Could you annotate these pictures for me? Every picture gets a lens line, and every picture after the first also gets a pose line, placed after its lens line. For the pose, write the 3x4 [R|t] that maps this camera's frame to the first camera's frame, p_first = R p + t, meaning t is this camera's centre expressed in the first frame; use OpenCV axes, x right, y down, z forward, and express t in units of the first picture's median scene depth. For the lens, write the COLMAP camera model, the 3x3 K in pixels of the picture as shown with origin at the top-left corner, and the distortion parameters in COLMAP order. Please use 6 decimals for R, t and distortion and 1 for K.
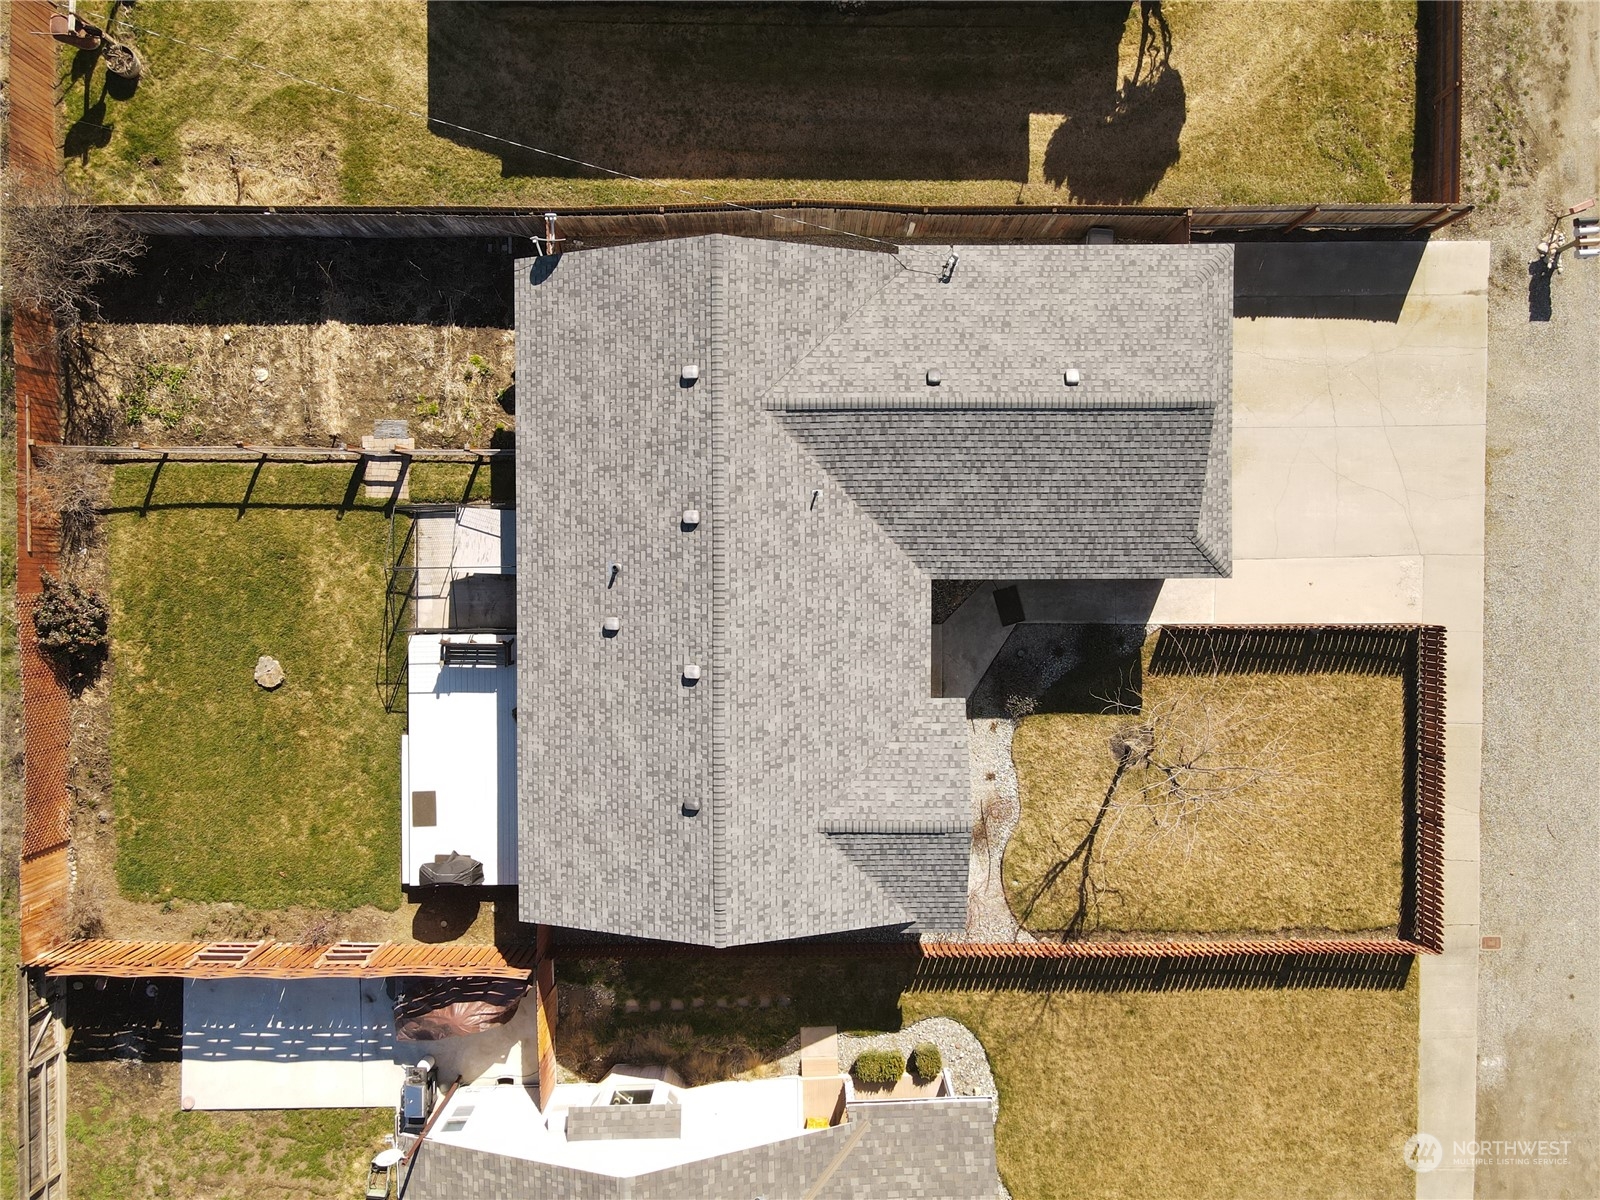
lens RADIAL K [[1174.9, 0, 800.0], [0, 1174.9, 600.0], [0, 0, 1]] dist [0.009915, 0.001319]
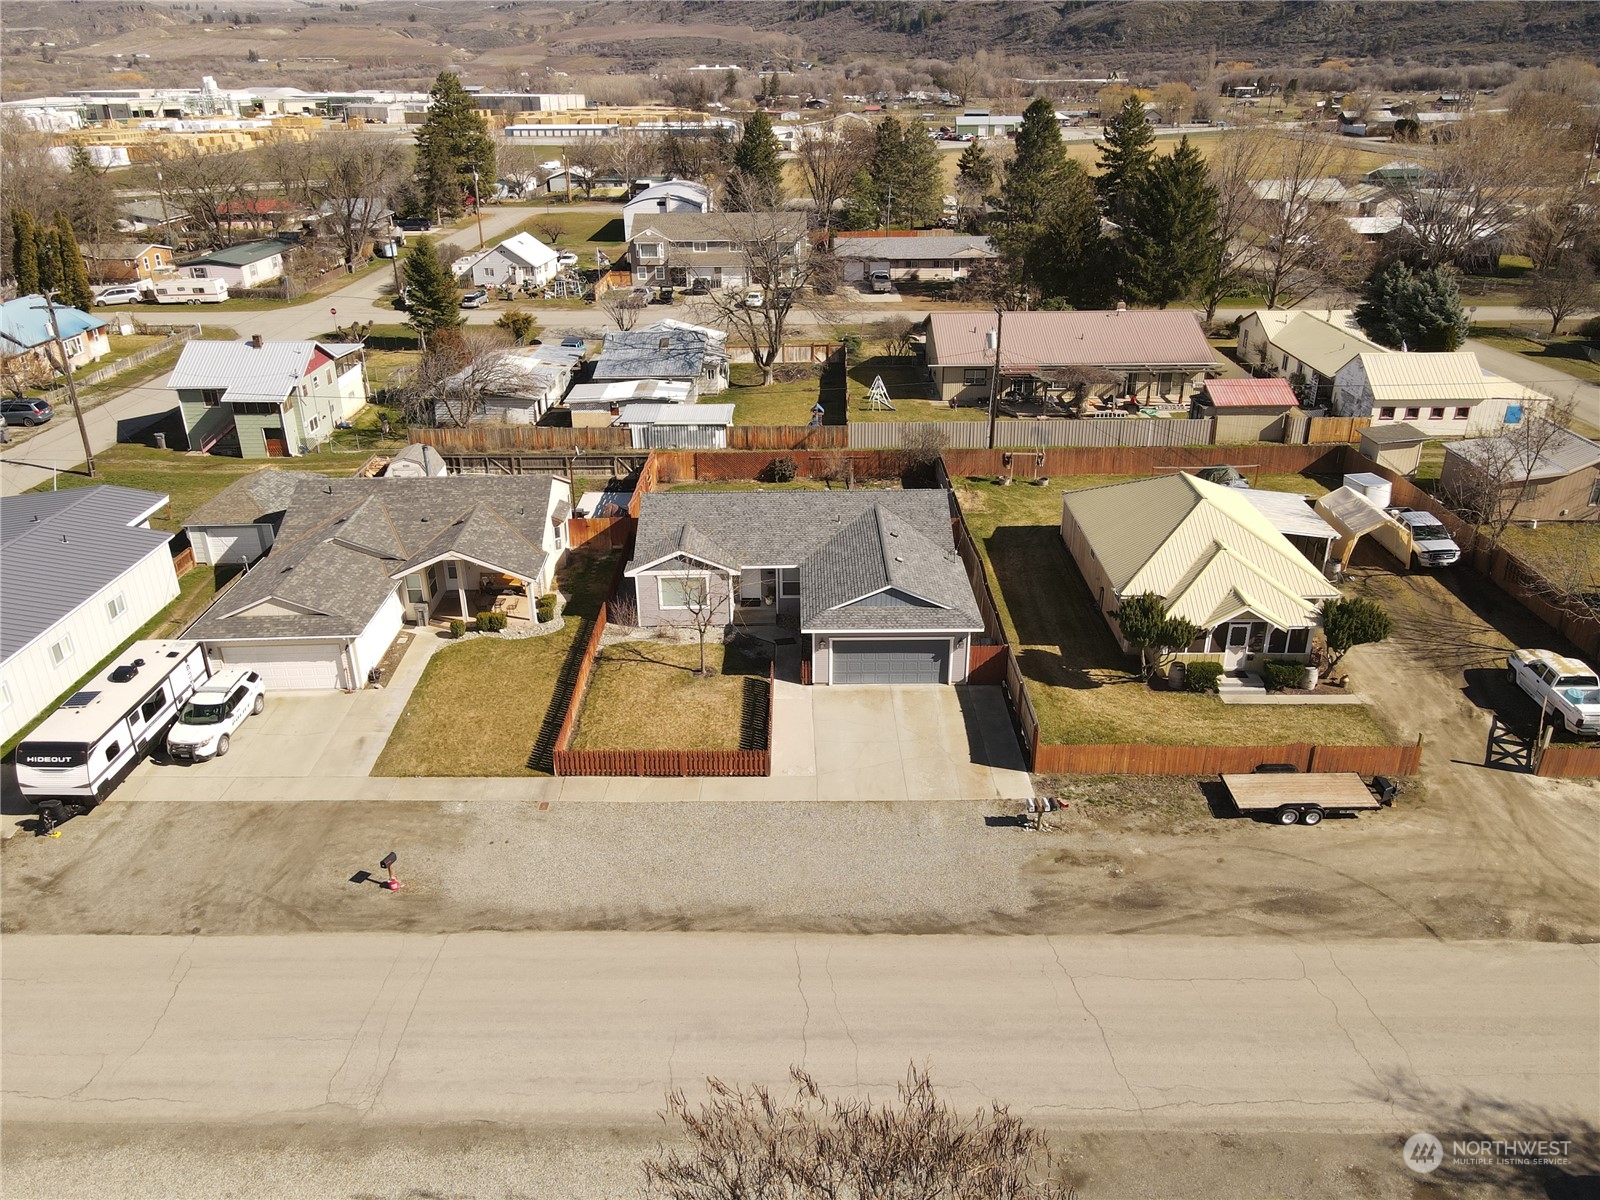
lens RADIAL K [[1174.9, 0, 800.0], [0, 1174.9, 600.0], [0, 0, 1]] dist [0.009915, 0.001319]
pose [[-0.000785, 0.416577, -0.909100, 1.790574], [-0.999935, -0.010639, -0.004011, -0.008468], [-0.011343, 0.909038, 0.416558, 0.186110]]
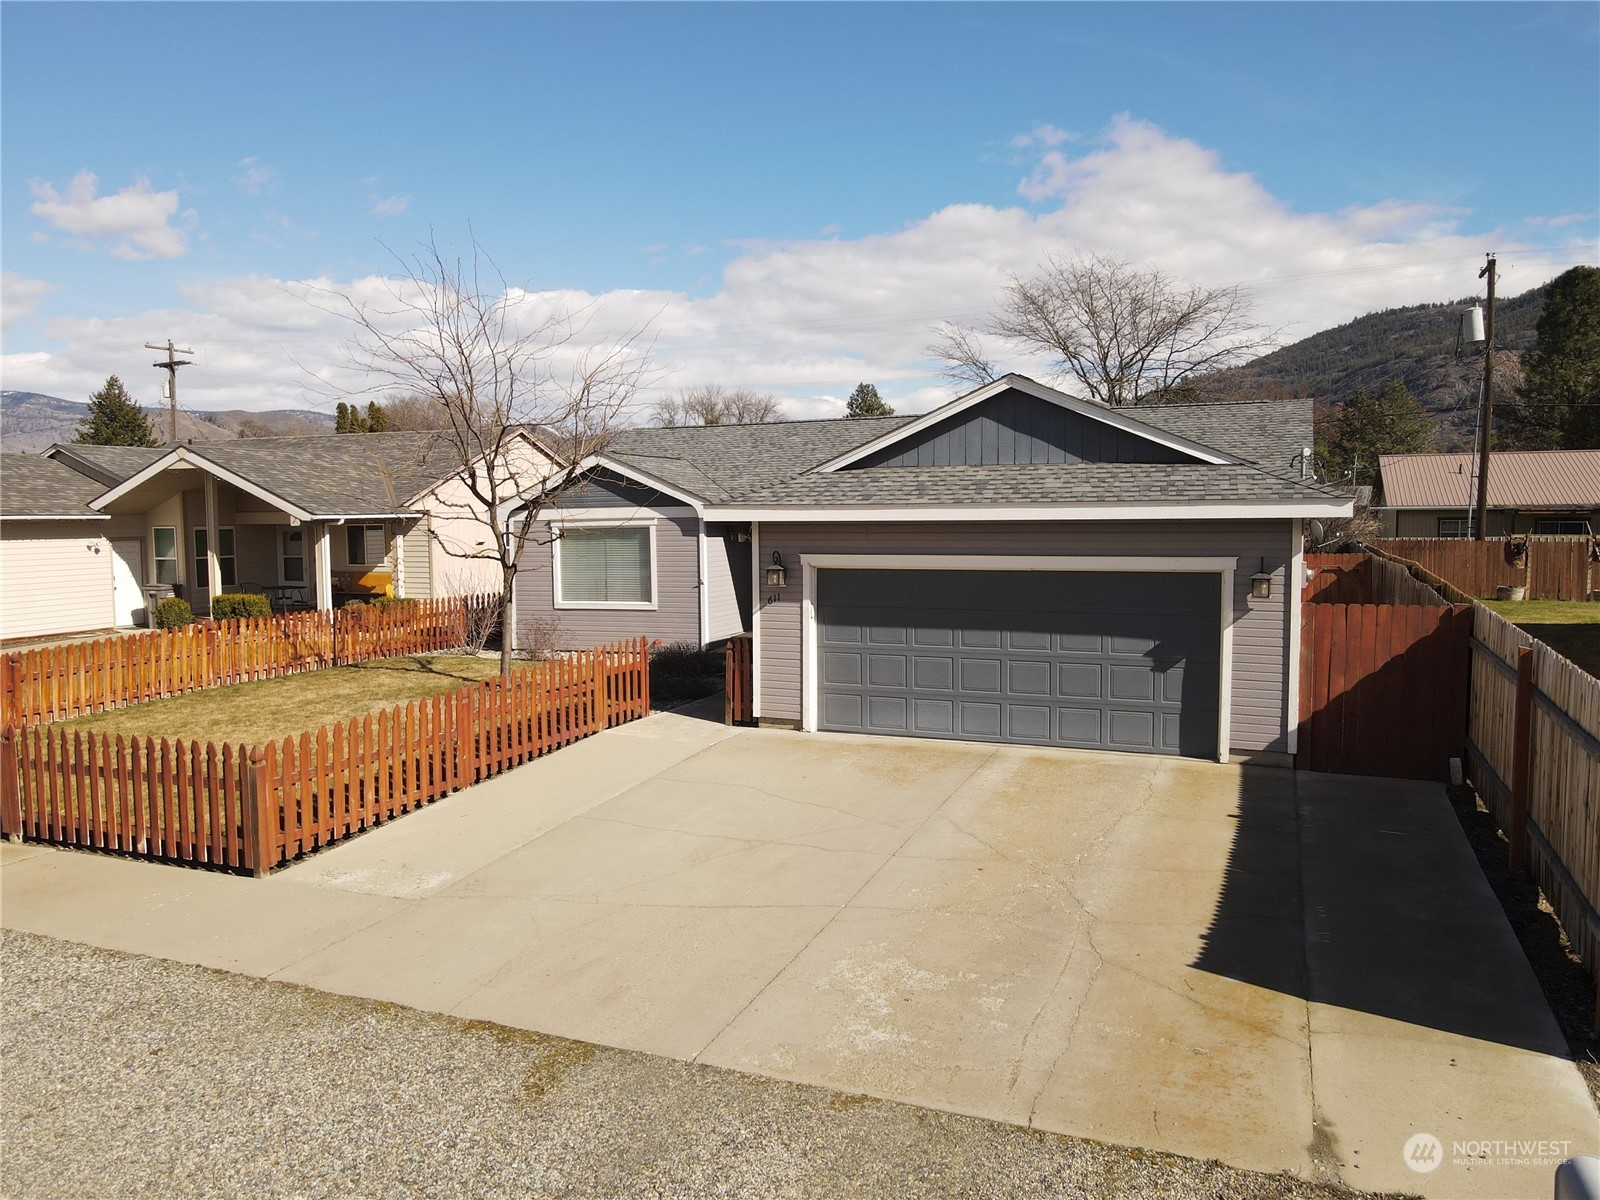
lens RADIAL K [[1174.9, 0, 800.0], [0, 1174.9, 600.0], [0, 0, 1]] dist [0.009915, 0.001319]
pose [[-0.388846, 0.084598, -0.917411, 0.777059], [-0.921302, -0.036517, 0.387128, -0.253309], [-0.000751, 0.995746, 0.092139, 0.894086]]
